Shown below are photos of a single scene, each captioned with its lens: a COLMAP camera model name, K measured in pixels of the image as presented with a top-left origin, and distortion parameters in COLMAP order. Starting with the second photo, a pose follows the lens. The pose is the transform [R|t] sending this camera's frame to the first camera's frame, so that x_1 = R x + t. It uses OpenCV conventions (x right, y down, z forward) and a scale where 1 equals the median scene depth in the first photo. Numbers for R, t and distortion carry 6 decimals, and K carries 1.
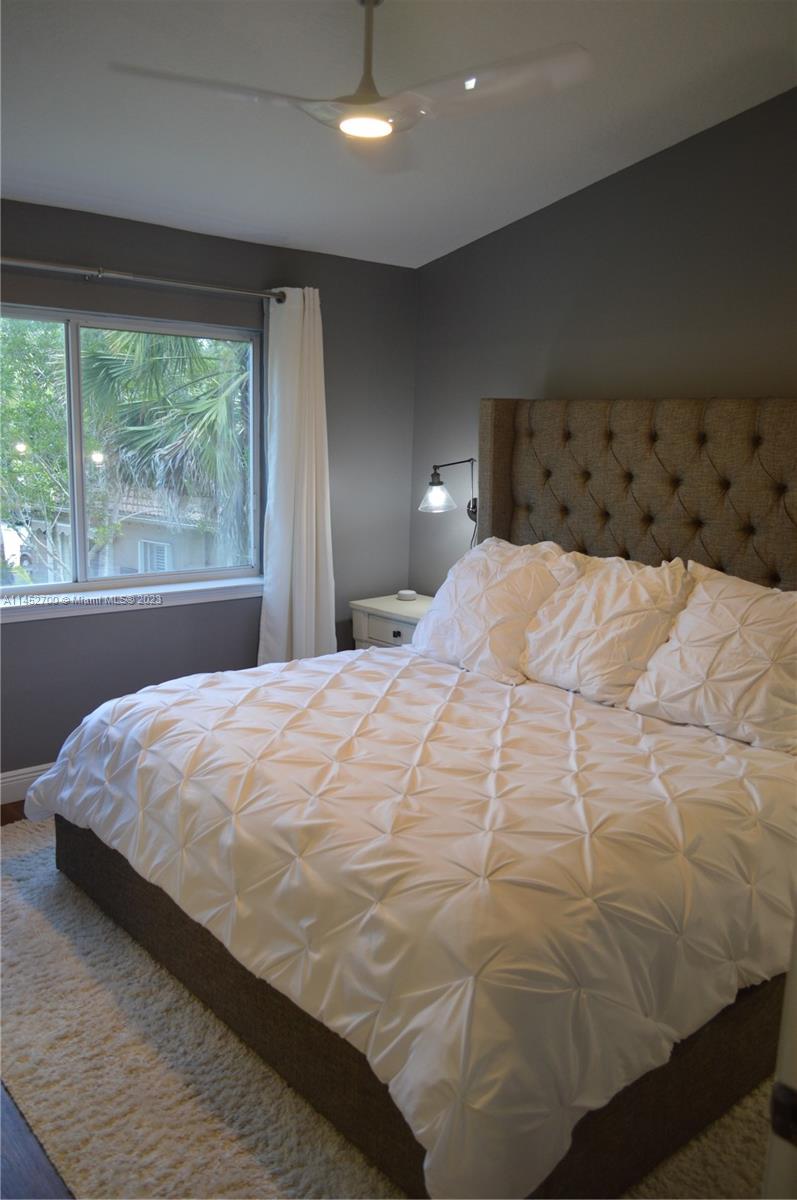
lens RADIAL K [[942.8, 0, 400.3], [0, 942.8, 604.4], [0, 0, 1]] dist [-0.013909, 0.005163]
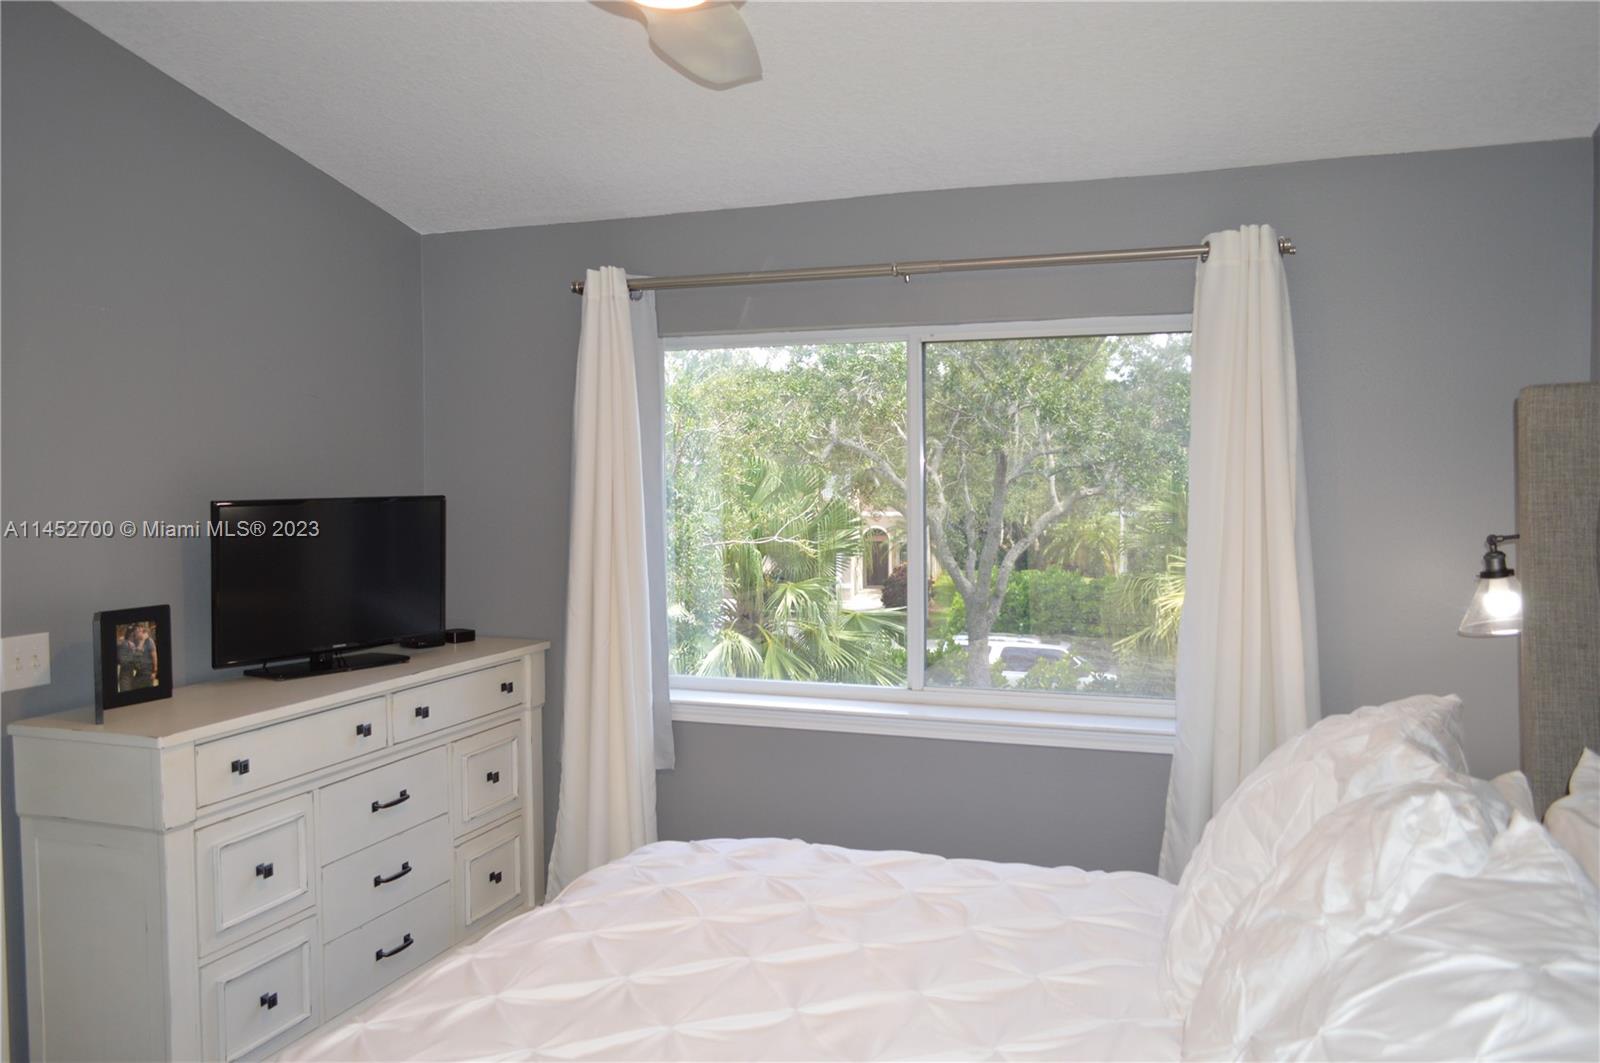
lens RADIAL K [[1257.1, 0, 794.4], [0, 1257.1, 534.3], [0, 0, 1]] dist [-0.013909, 0.005163]
pose [[0.501506, 0.007814, -0.865119, 0.423871], [-0.141860, 0.987168, -0.073320, -0.055641], [0.853445, 0.159496, 0.496179, 0.413296]]
